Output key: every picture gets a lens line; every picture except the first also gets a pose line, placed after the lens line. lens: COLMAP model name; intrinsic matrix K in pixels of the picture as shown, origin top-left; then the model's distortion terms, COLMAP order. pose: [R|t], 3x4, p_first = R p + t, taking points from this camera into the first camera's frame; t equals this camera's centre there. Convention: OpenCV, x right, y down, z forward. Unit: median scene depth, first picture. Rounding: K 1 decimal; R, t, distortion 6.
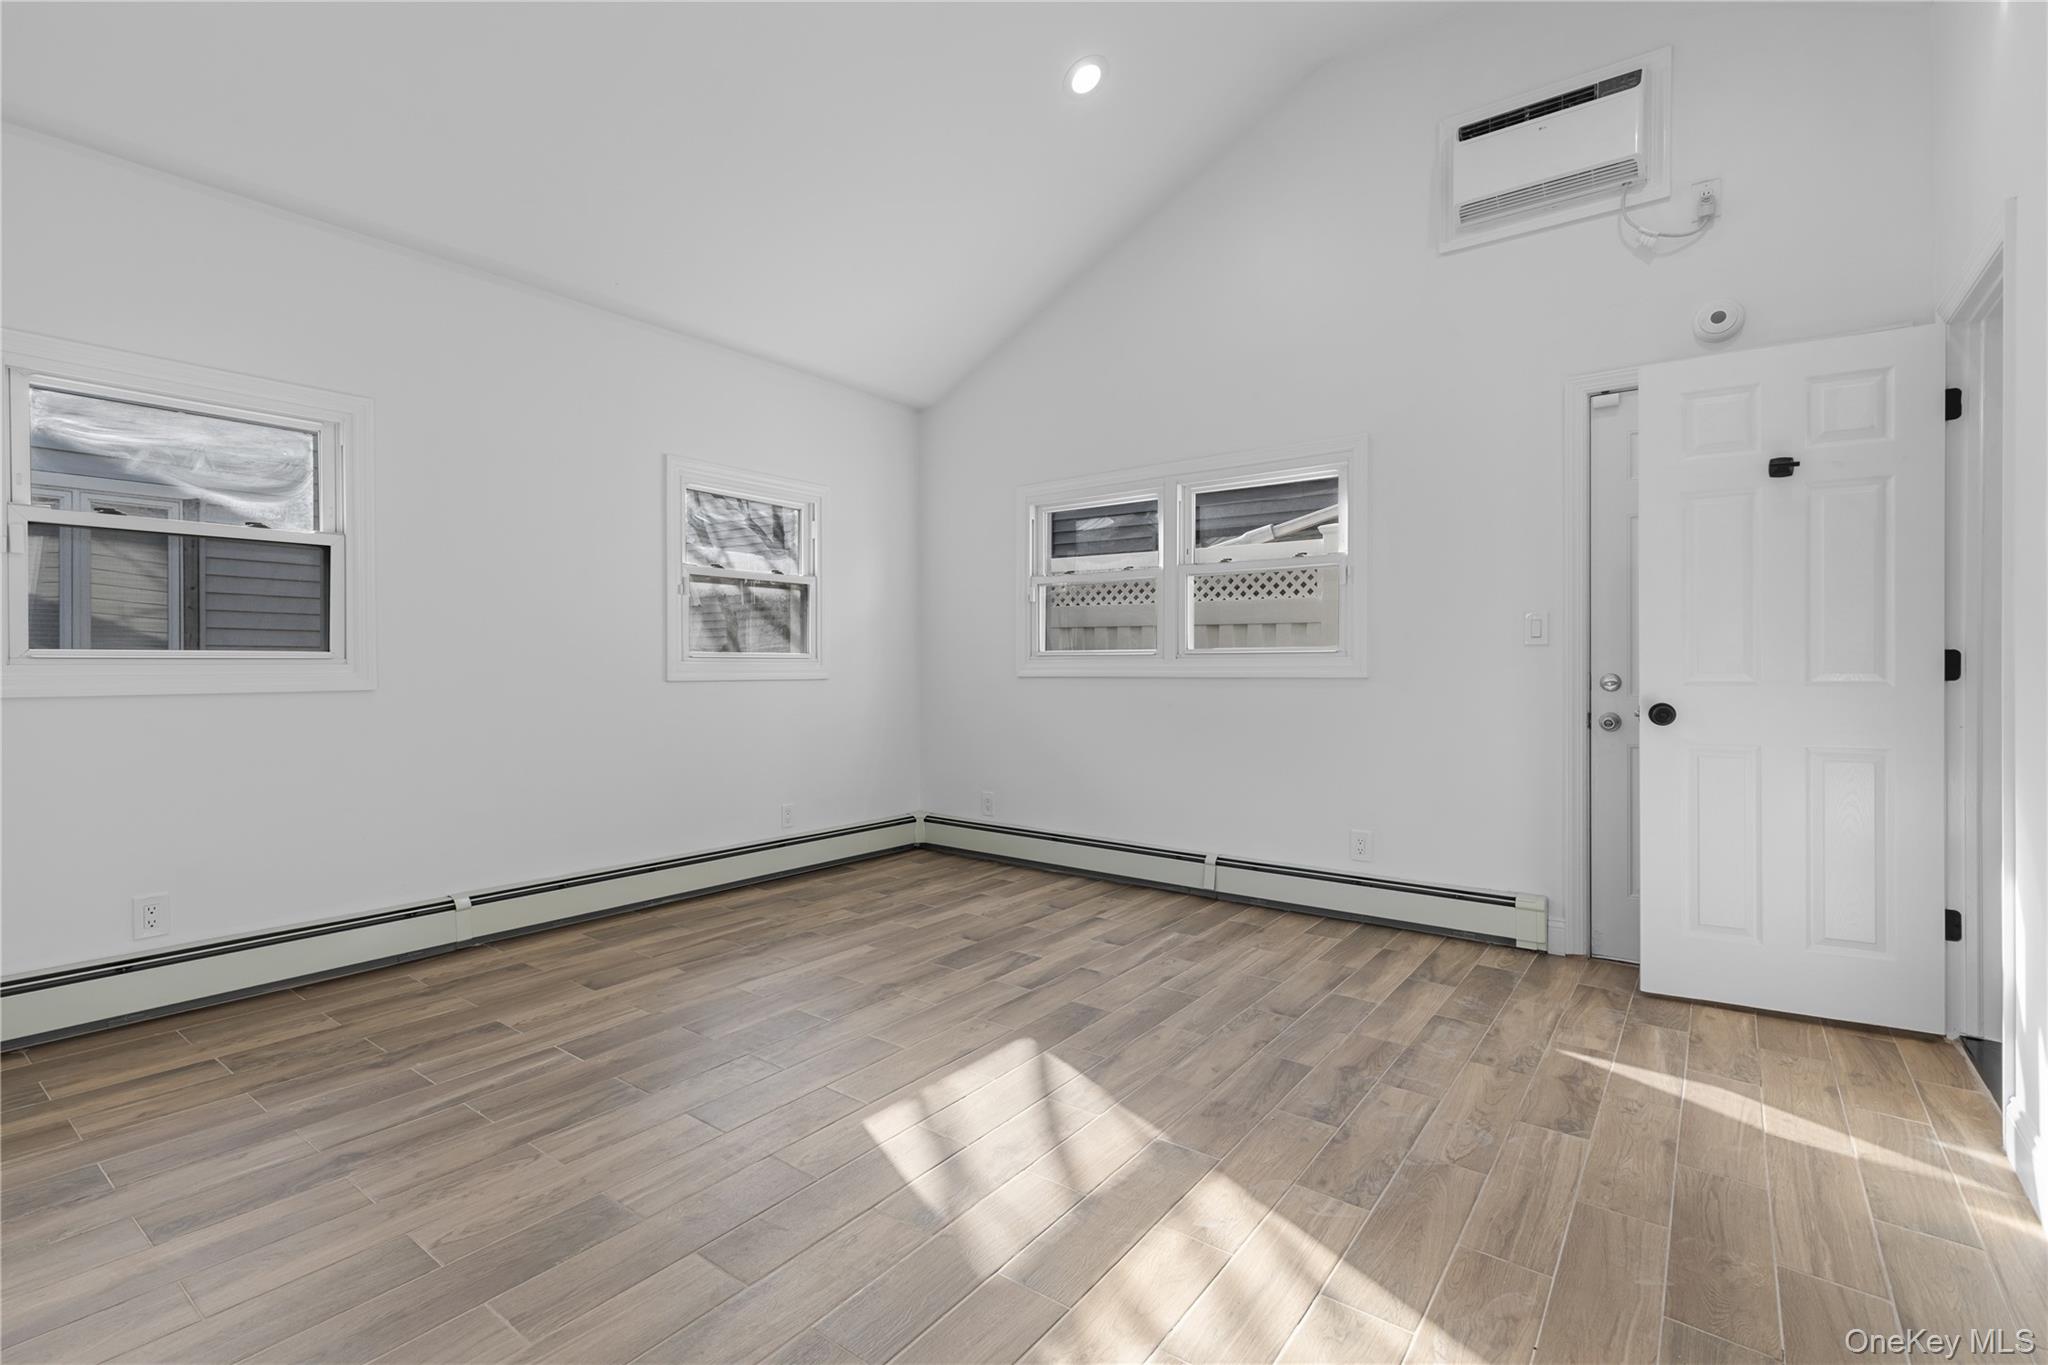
lens RADIAL K [[947.8, 0, 1008.8], [0, 947.8, 674.3], [0, 0, 1]] dist [0.009897, -0.004059]
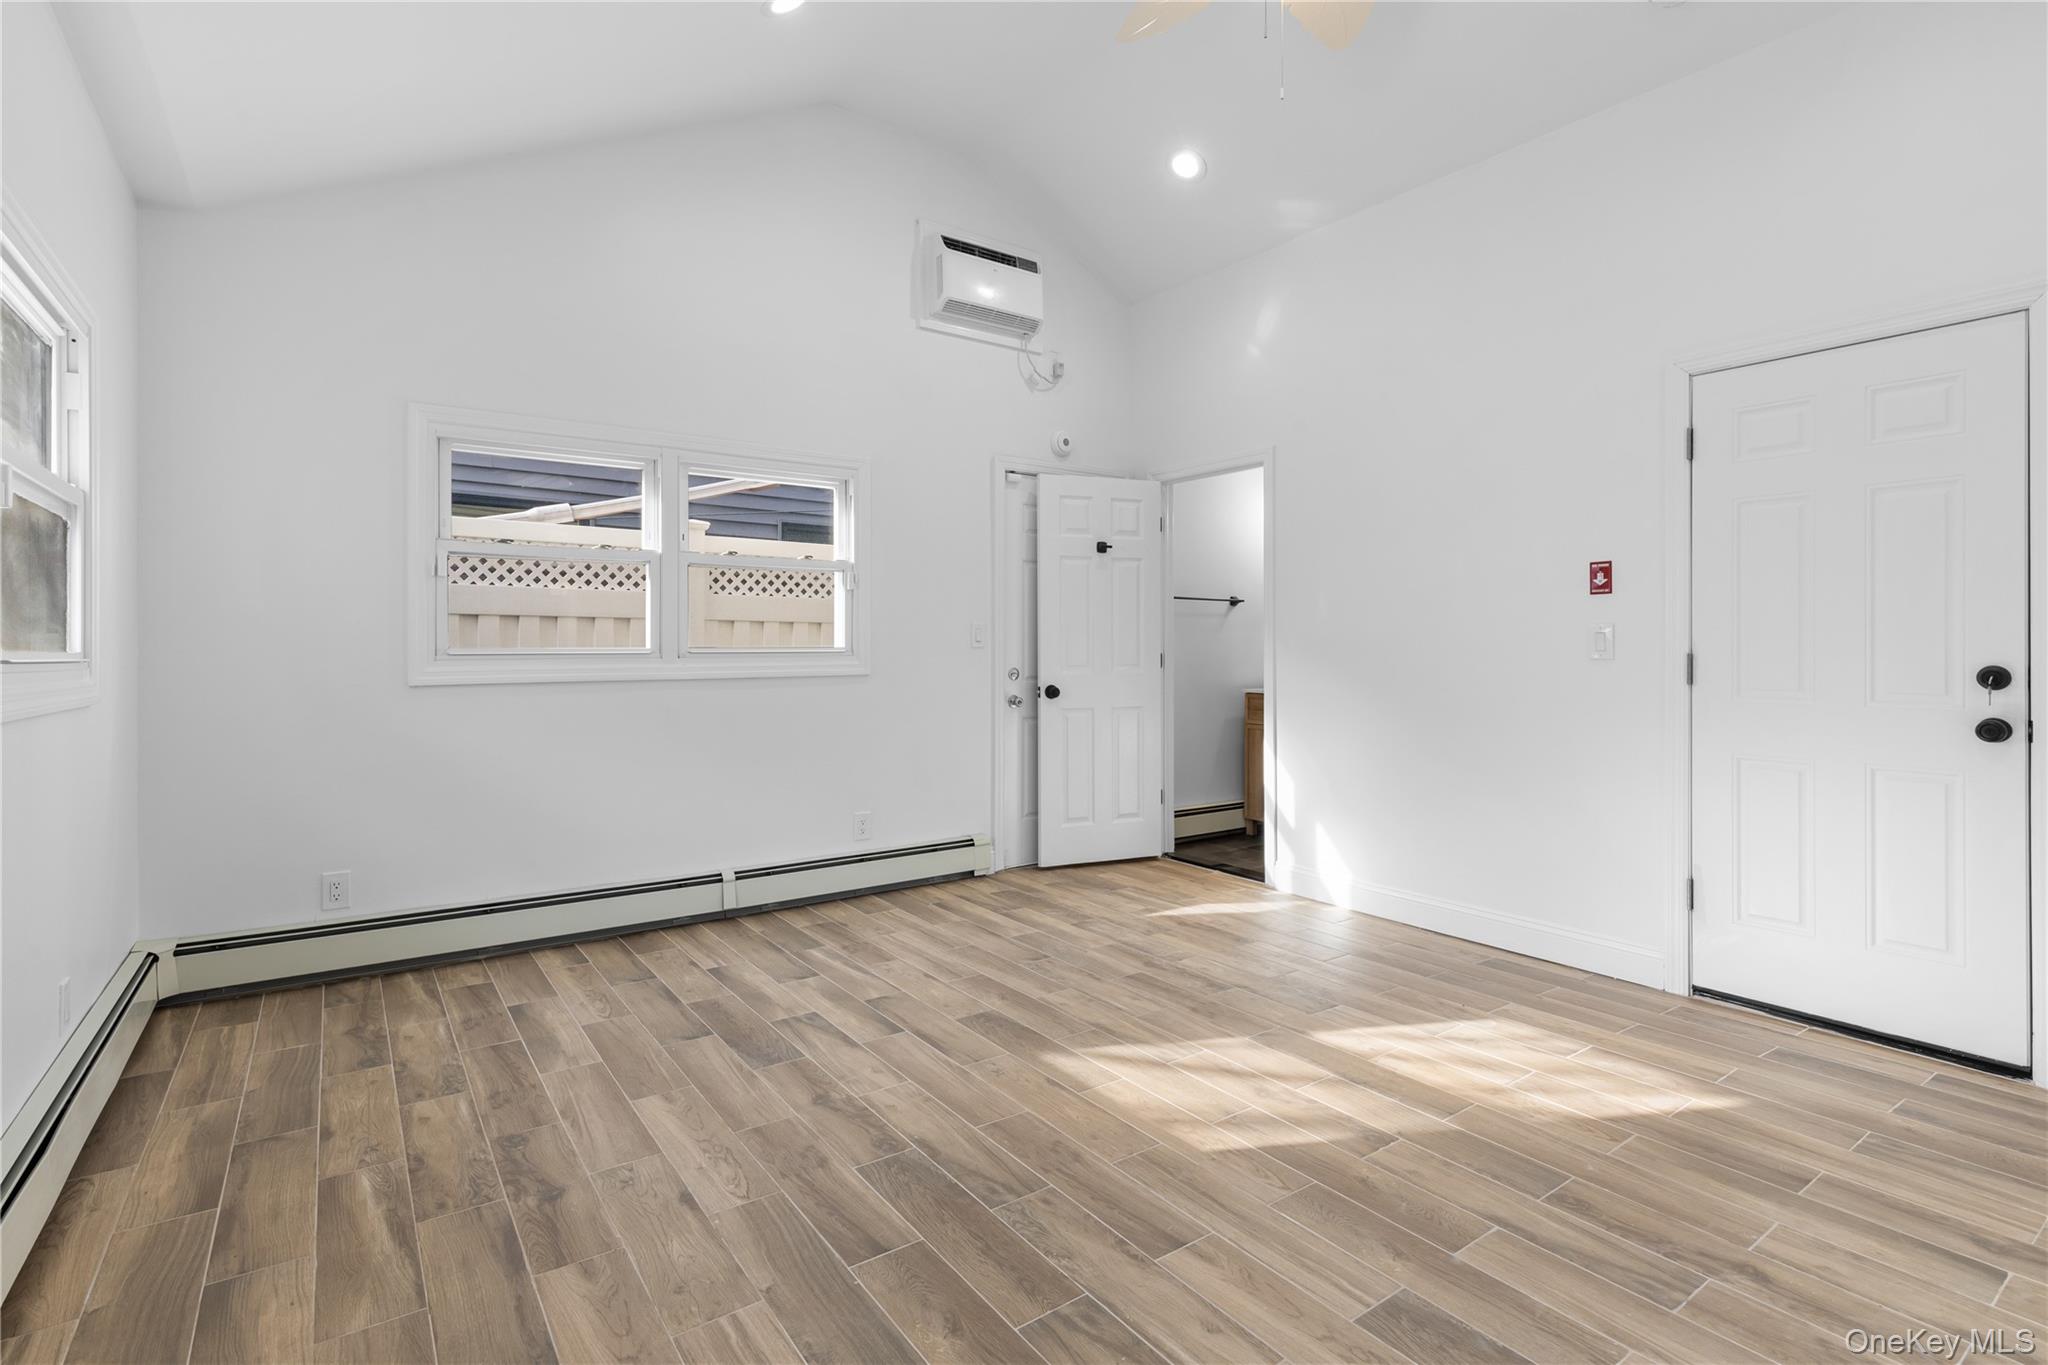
lens RADIAL K [[947.8, 0, 1006.8], [0, 947.8, 645.8], [0, 0, 1]] dist [0.009897, -0.004059]
pose [[0.303084, 0.005613, 0.952947, -0.795426], [0.014033, 0.999848, -0.010353, -0.019811], [-0.952861, 0.016510, 0.302959, 0.626752]]
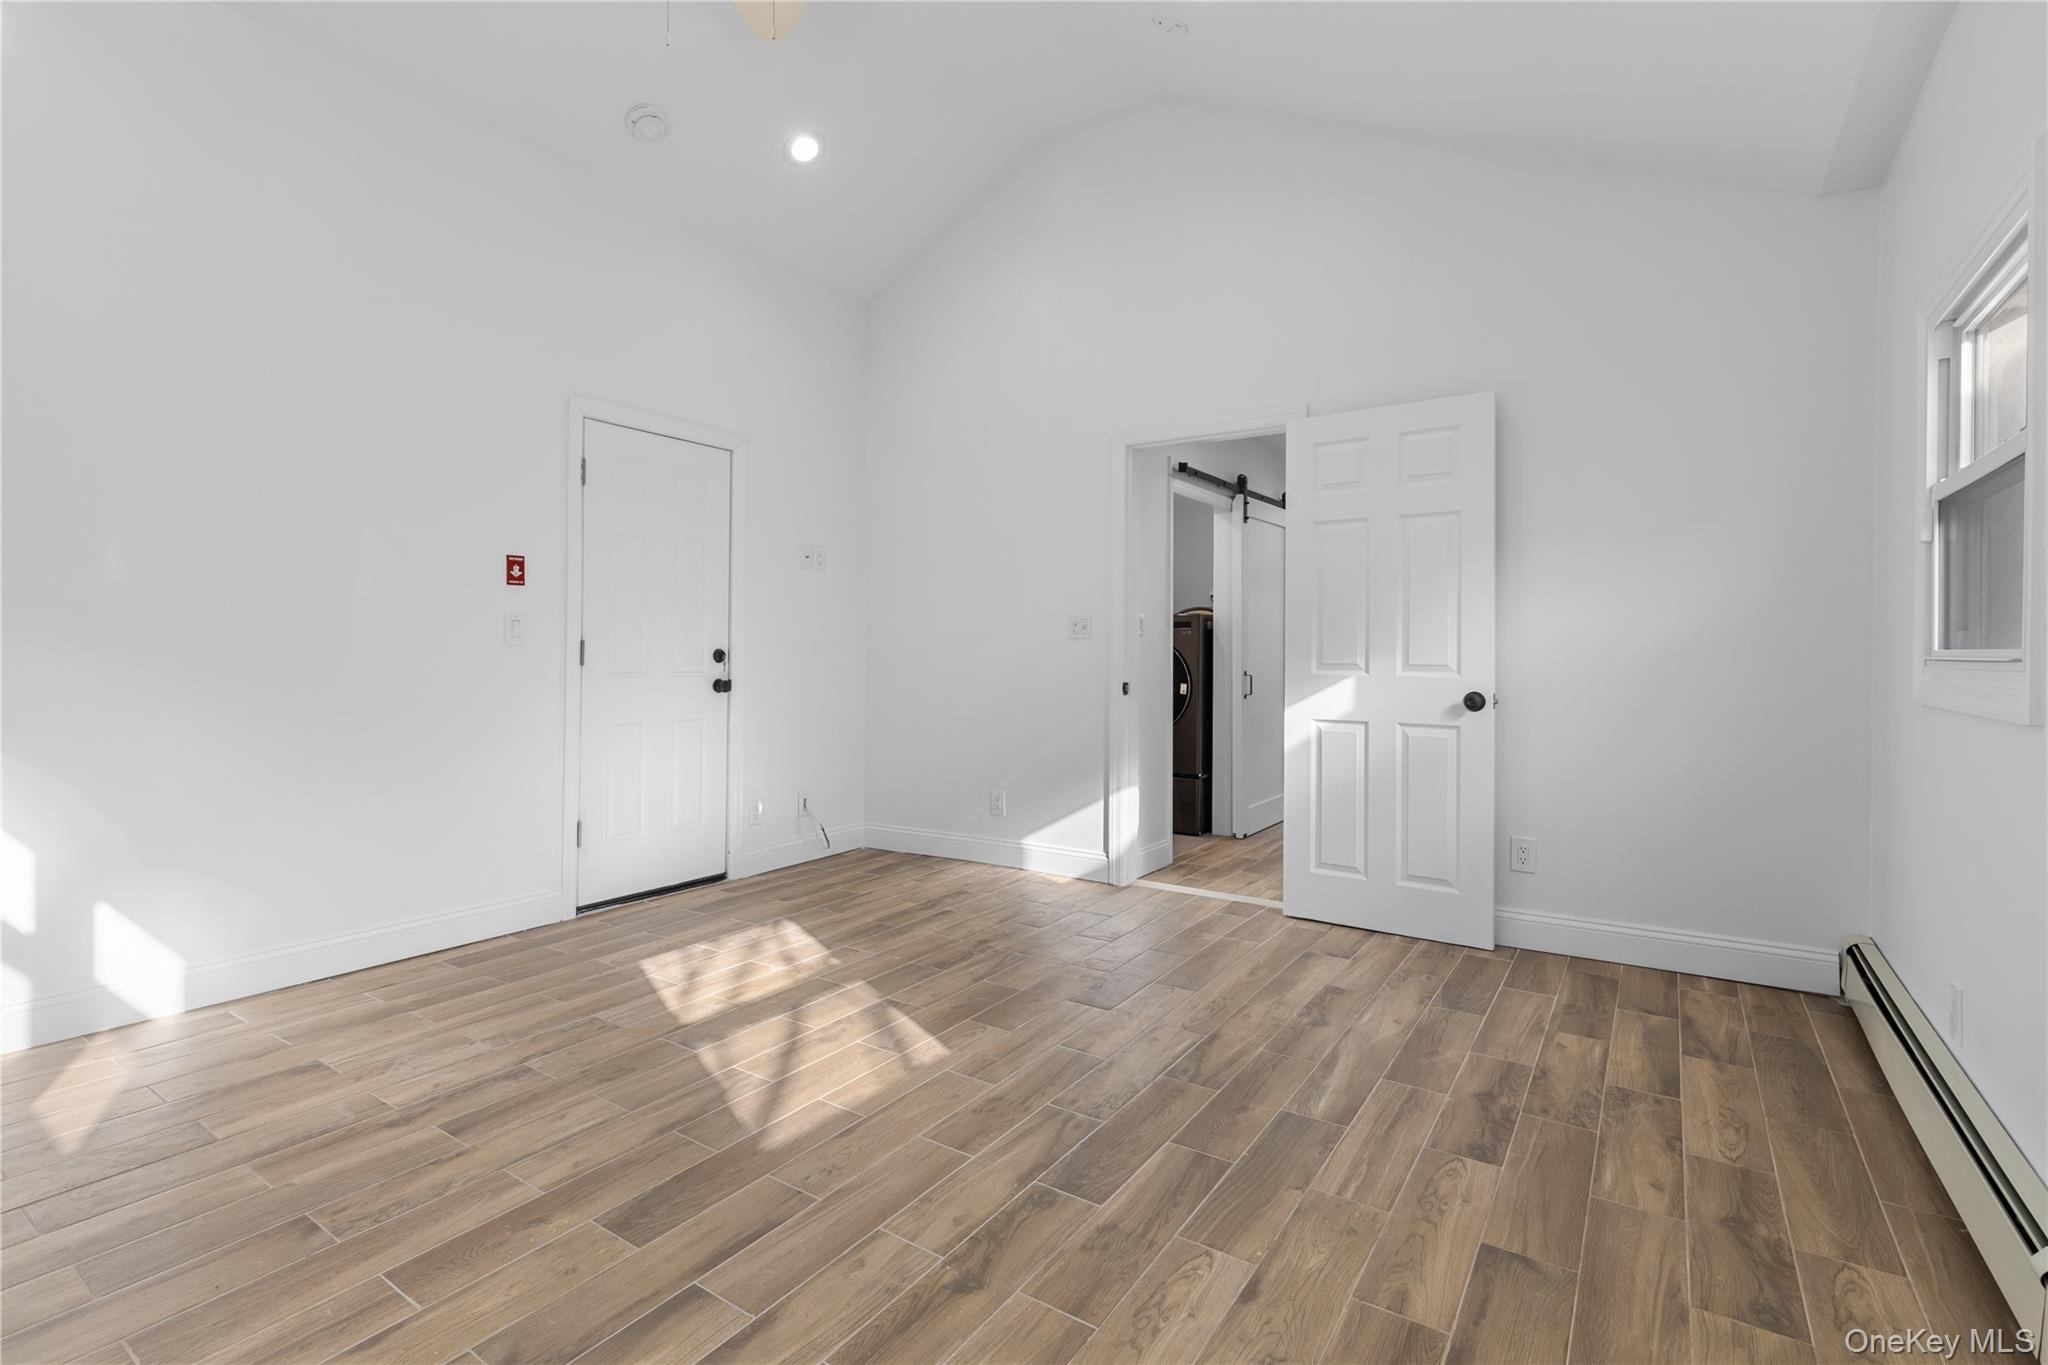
lens RADIAL K [[947.8, 0, 1000.8], [0, 947.8, 611.4], [0, 0, 1]] dist [0.009897, -0.004059]
pose [[-0.999311, -0.011752, -0.035197, -0.120745], [-0.010926, 0.999662, -0.023585, -0.025997], [0.035463, -0.023184, -0.999102, 1.523602]]
